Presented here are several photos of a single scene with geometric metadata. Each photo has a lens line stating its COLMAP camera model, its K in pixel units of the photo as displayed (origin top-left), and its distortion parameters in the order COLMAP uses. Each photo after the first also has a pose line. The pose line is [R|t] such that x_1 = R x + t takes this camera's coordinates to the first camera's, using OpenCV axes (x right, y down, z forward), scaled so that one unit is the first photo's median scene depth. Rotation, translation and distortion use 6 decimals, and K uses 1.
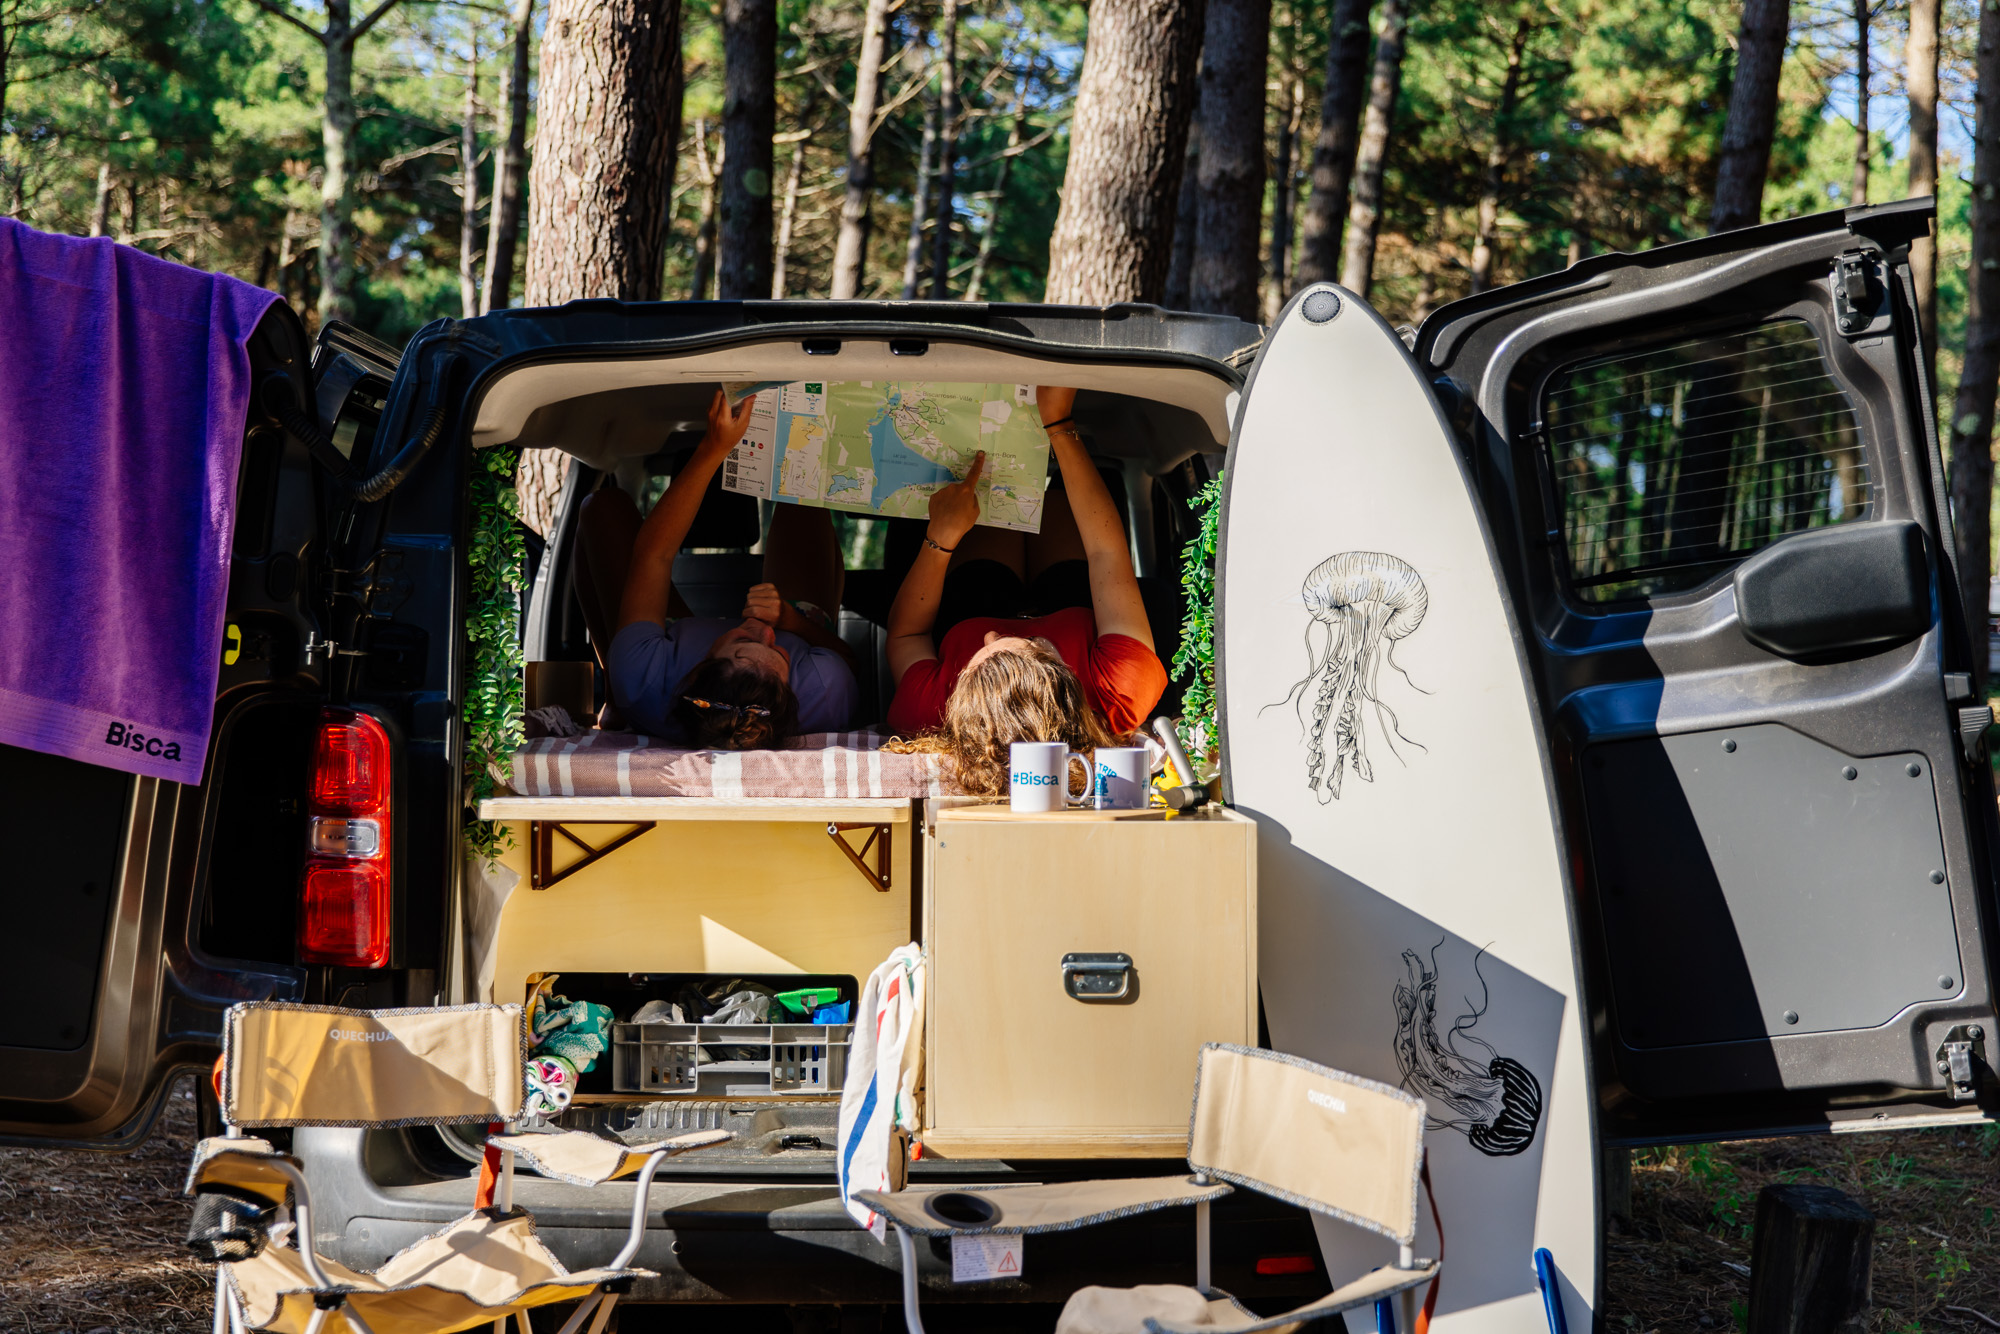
lens RADIAL K [[2812.8, 0, 1030.7], [0, 2812.8, 643.0], [0, 0, 1]] dist [0.005411, 0.000000]
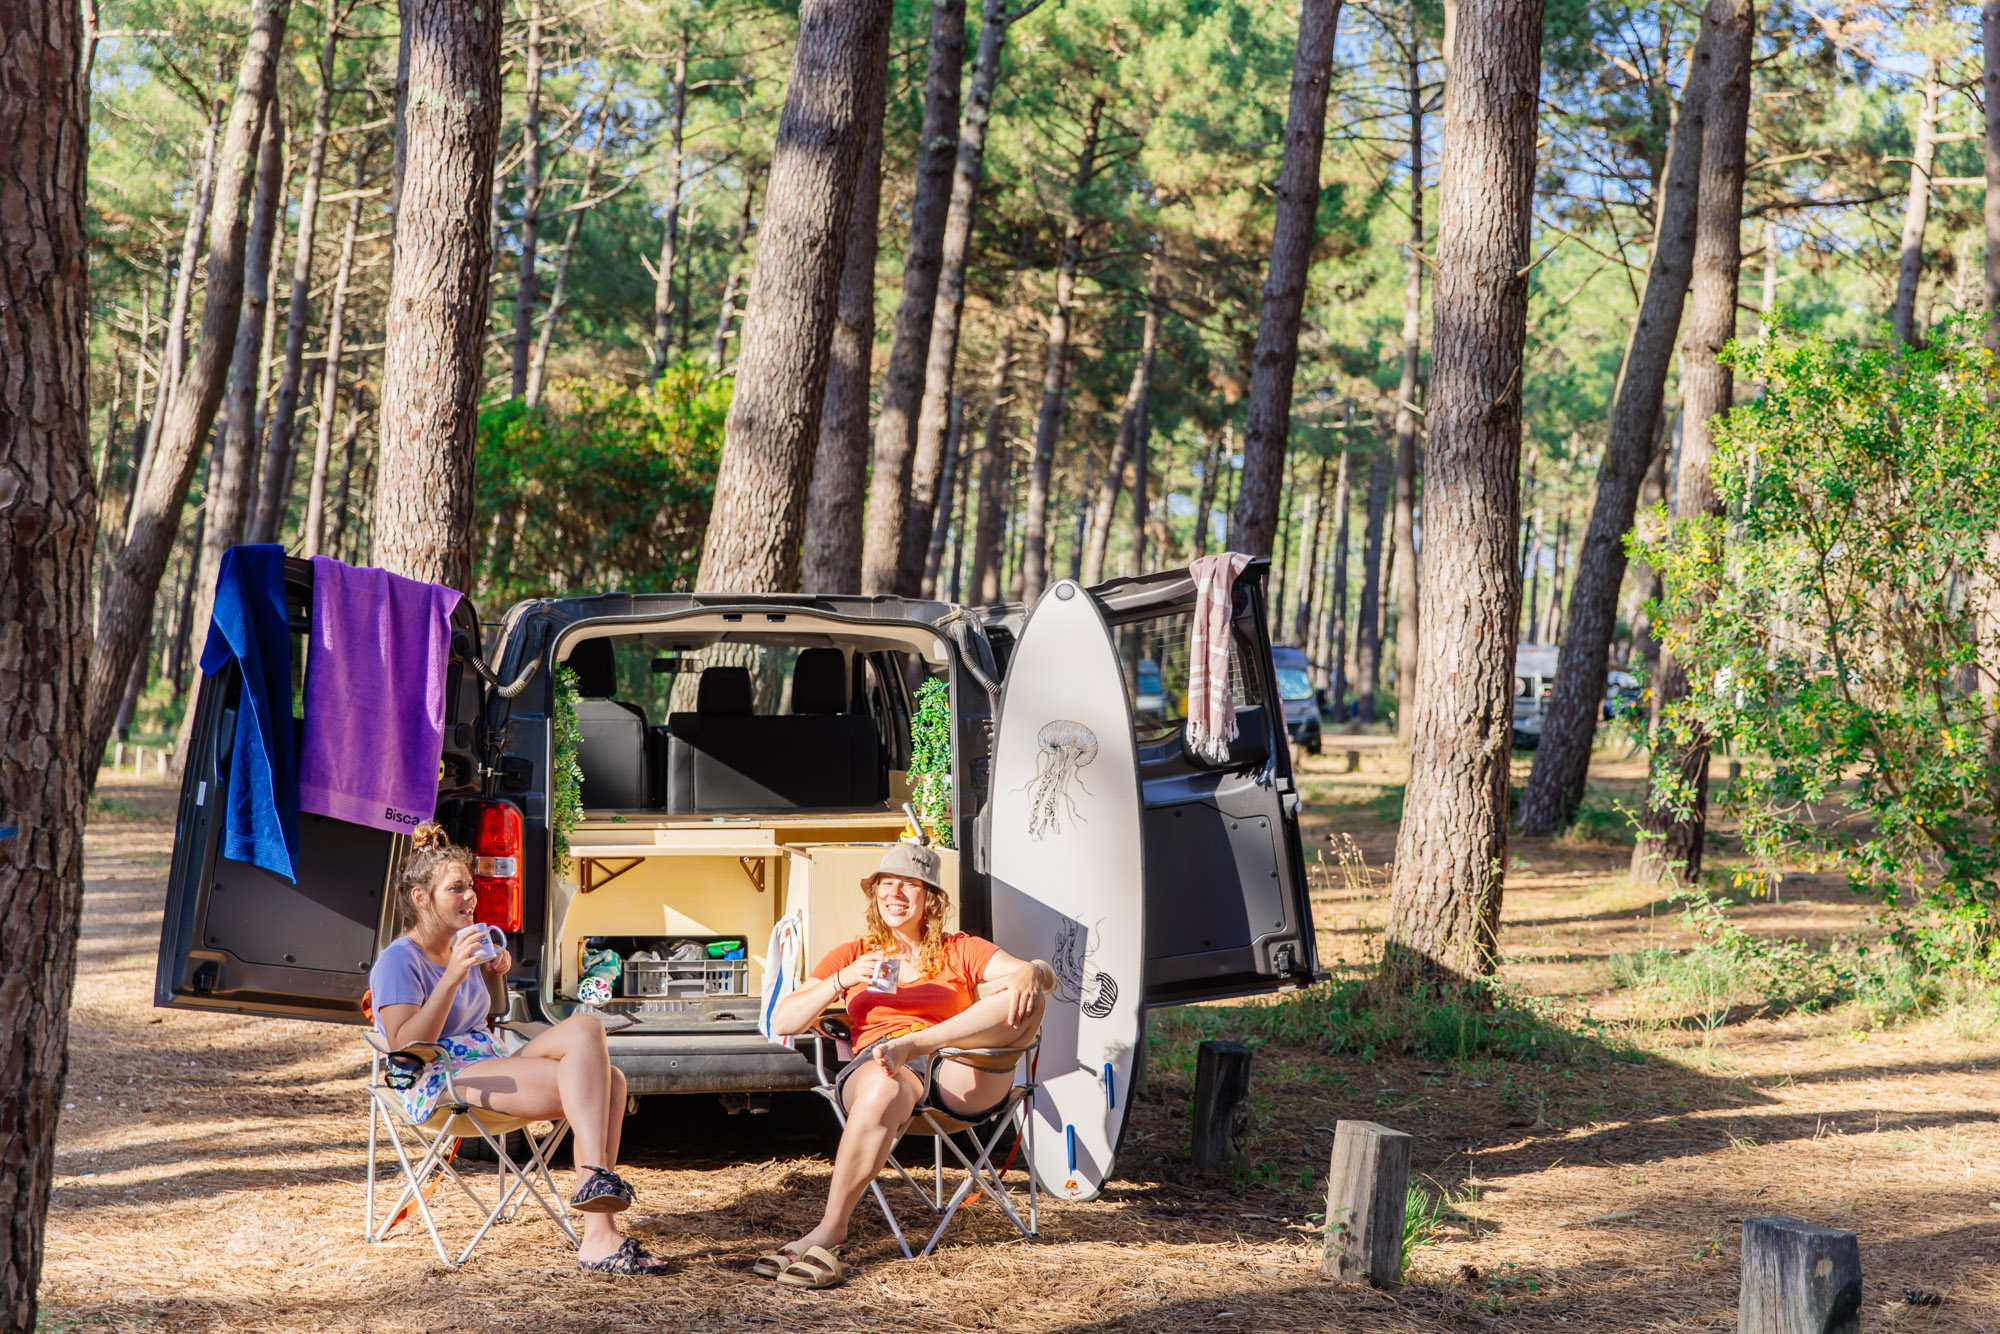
lens RADIAL K [[3089.0, 0, 1021.9], [0, 3089.0, 652.3], [0, 0, 1]] dist [0.078887, 0.000000]
pose [[0.989367, -0.003570, 0.145393, -0.186256], [0.005746, 0.999878, -0.014550, -0.047176], [-0.145324, 0.015231, 0.989267, -1.176413]]
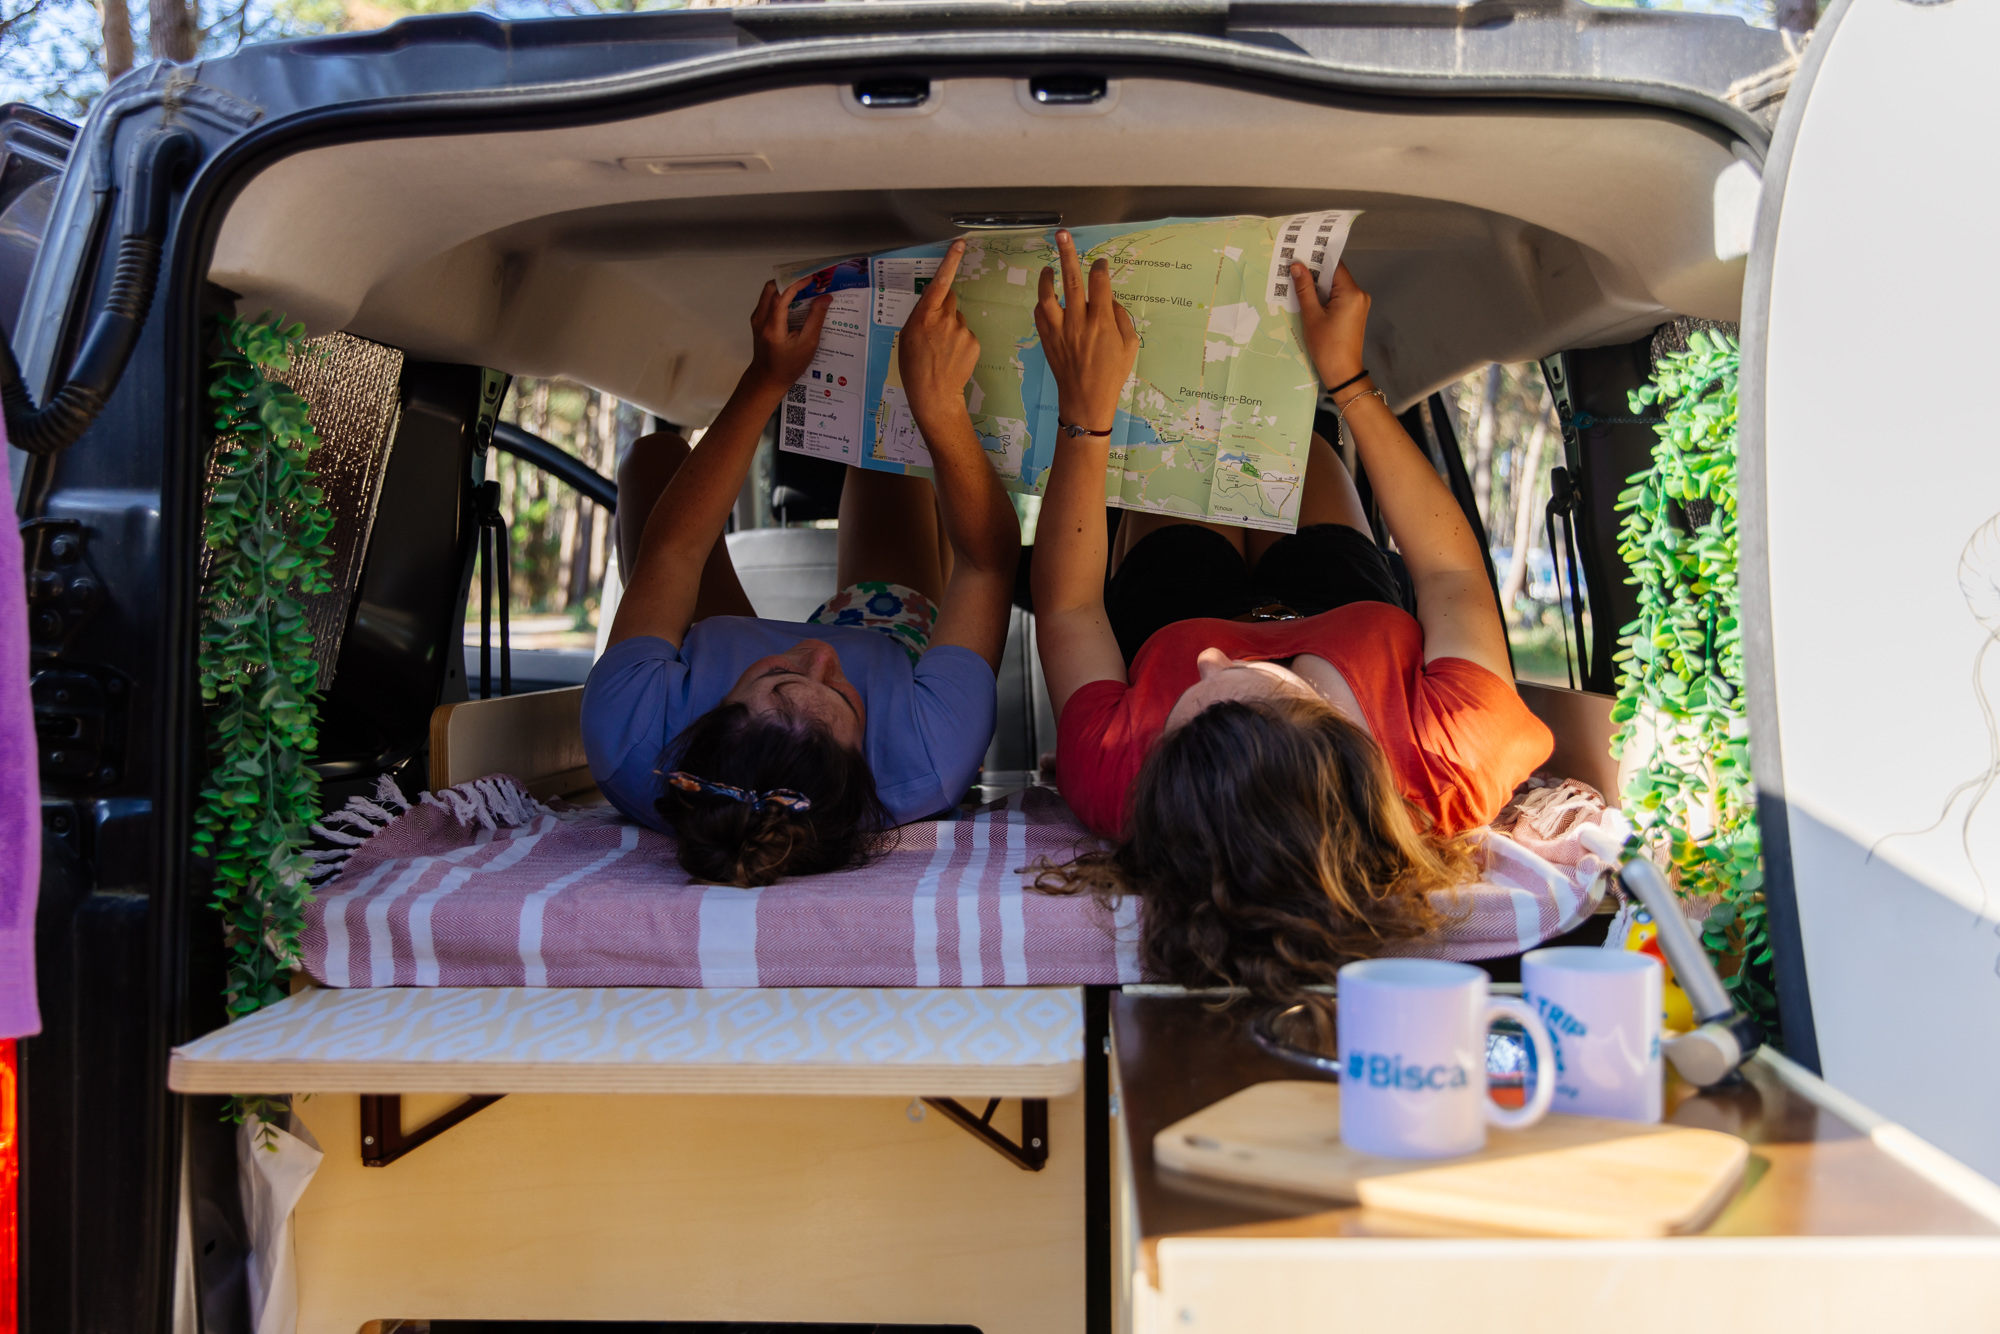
lens RADIAL K [[1992.1, 0, 1017.6], [0, 1992.1, 663.0], [0, 0, 1]] dist [-0.003228, 0.000000]
pose [[0.997640, -0.013039, -0.067412, -0.029570], [0.015248, 0.999360, 0.032353, -0.016130], [0.066947, -0.033304, 0.997201, 0.639764]]
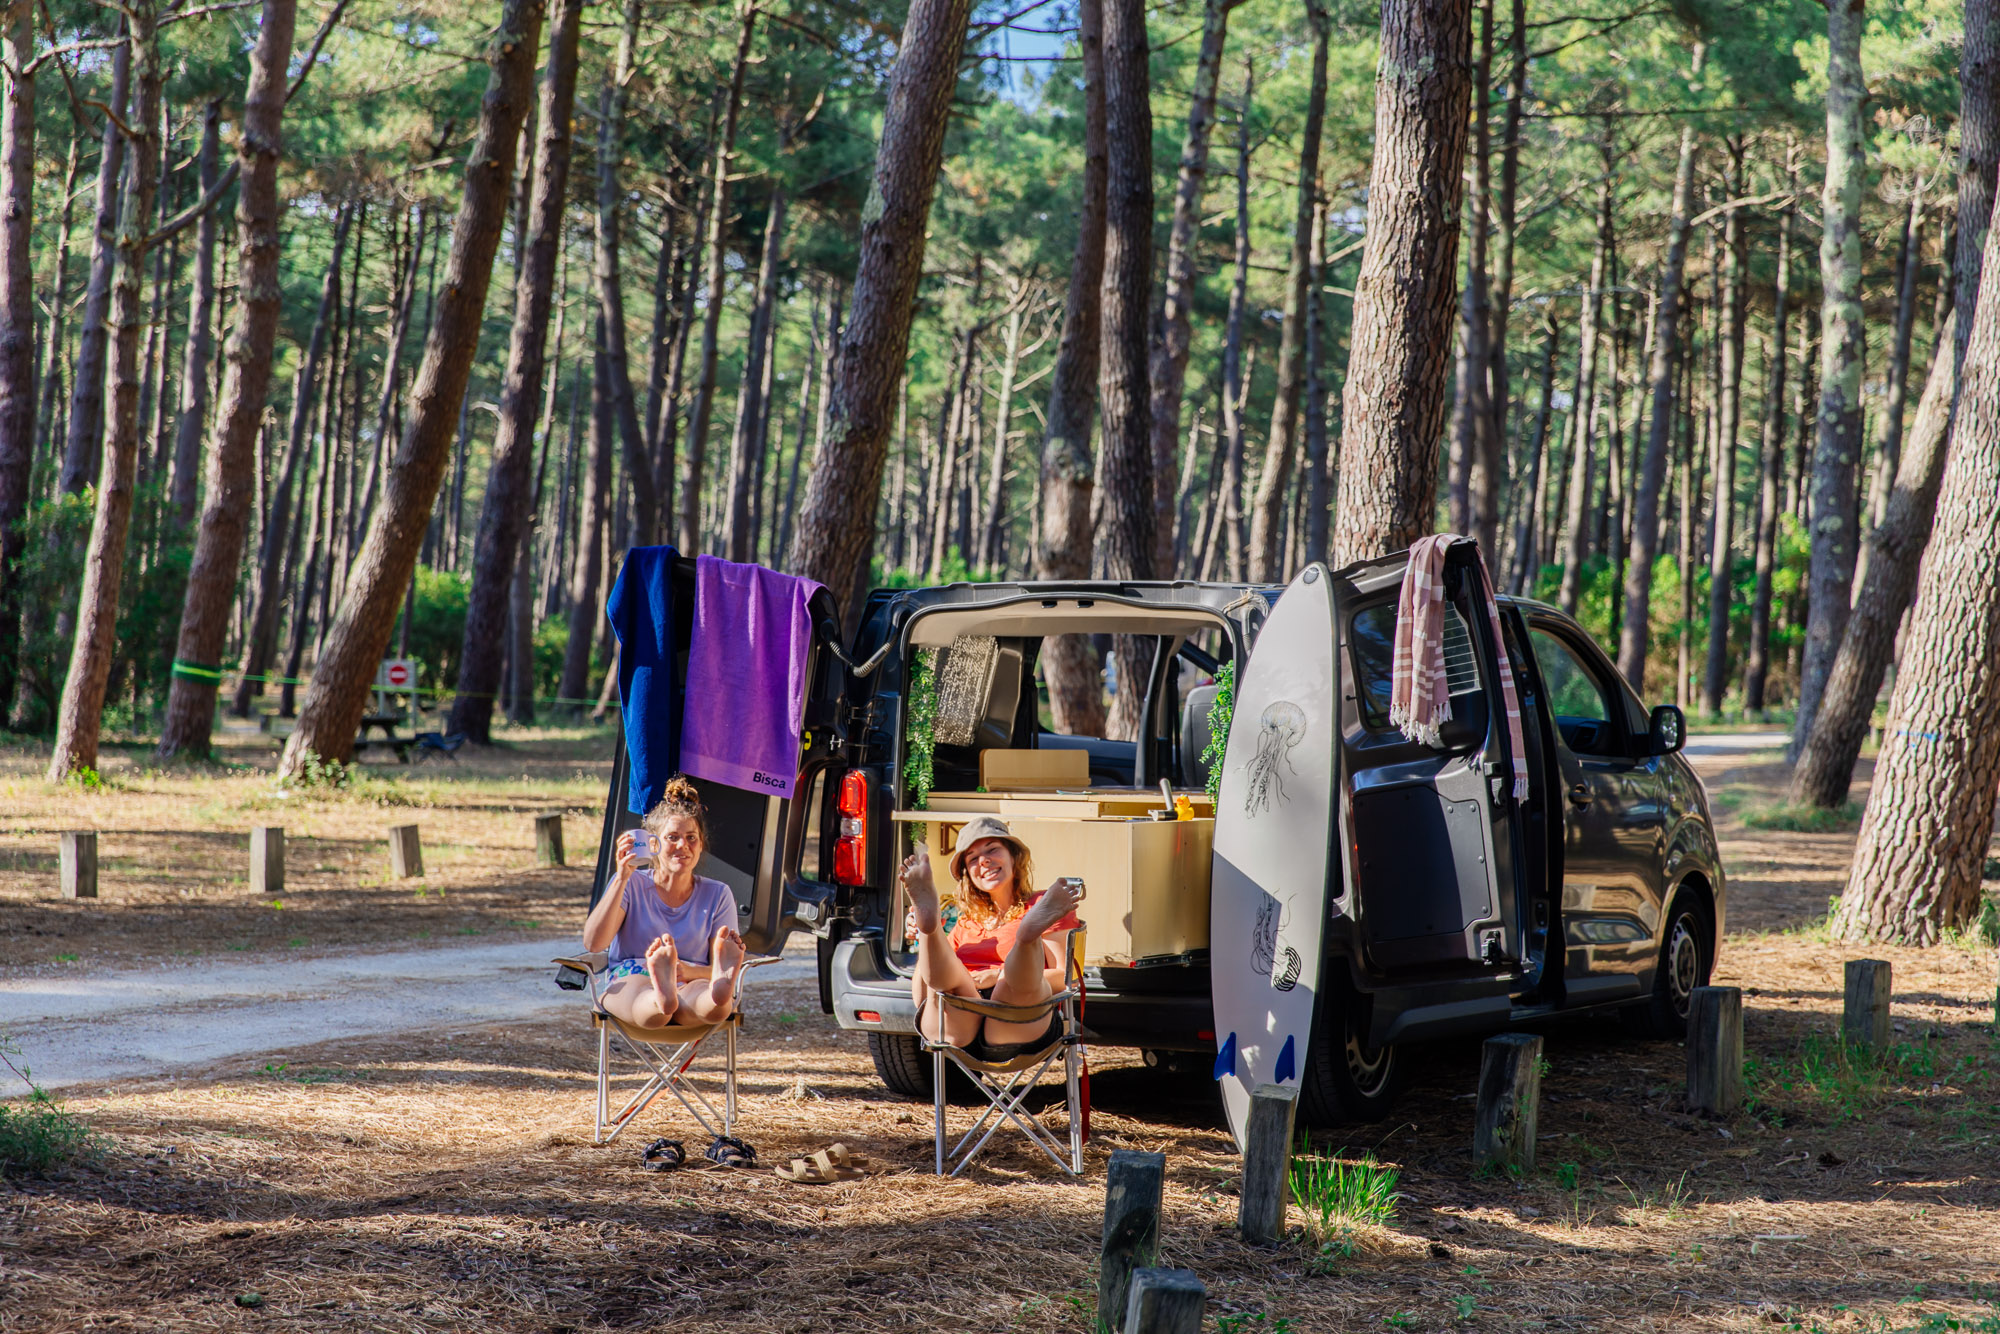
lens RADIAL K [[3994.6, 0, 1019.1], [0, 3994.6, 670.7], [0, 0, 1]] dist [0.248754, 0.000000]
pose [[0.864884, -0.001873, -0.501969, 1.401341], [-0.002559, 0.999964, -0.008140, -0.029444], [0.501966, 0.008325, 0.864847, -1.613787]]
